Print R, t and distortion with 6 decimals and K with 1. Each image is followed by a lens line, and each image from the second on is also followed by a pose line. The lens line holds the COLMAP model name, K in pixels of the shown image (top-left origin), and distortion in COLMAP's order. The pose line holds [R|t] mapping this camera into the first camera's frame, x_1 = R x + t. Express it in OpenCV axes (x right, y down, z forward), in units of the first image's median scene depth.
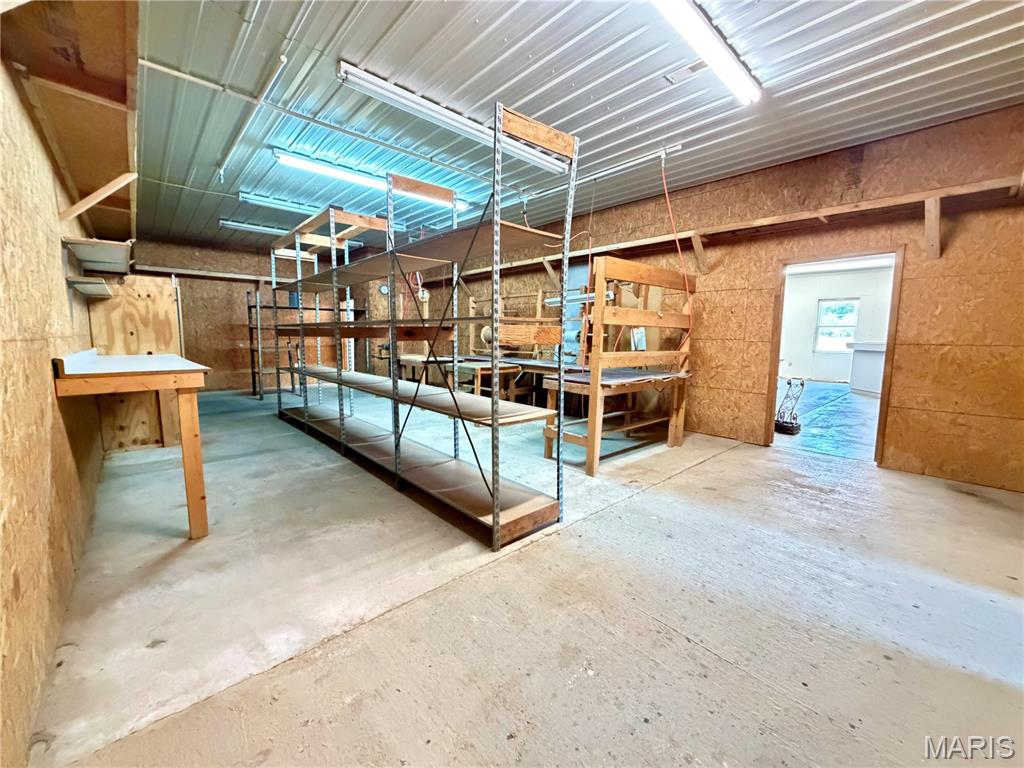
lens RADIAL K [[406.6, 0, 509.0], [0, 406.6, 384.3], [0, 0, 1]] dist [0.001069, -0.000257]
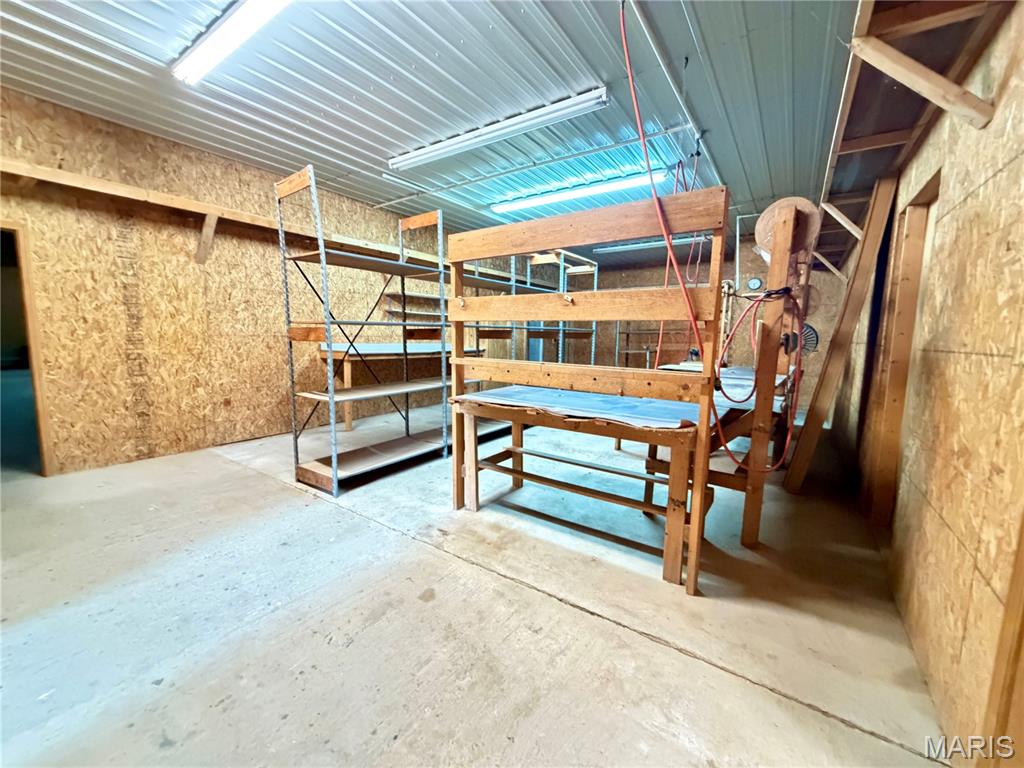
lens RADIAL K [[406.6, 0, 509.0], [0, 406.6, 384.3], [0, 0, 1]] dist [0.001069, -0.000257]
pose [[0.217338, 0.109771, -0.969904, 1.077112], [-0.120262, 0.989097, 0.084995, -0.111369], [0.968660, 0.098170, 0.228170, 0.966696]]
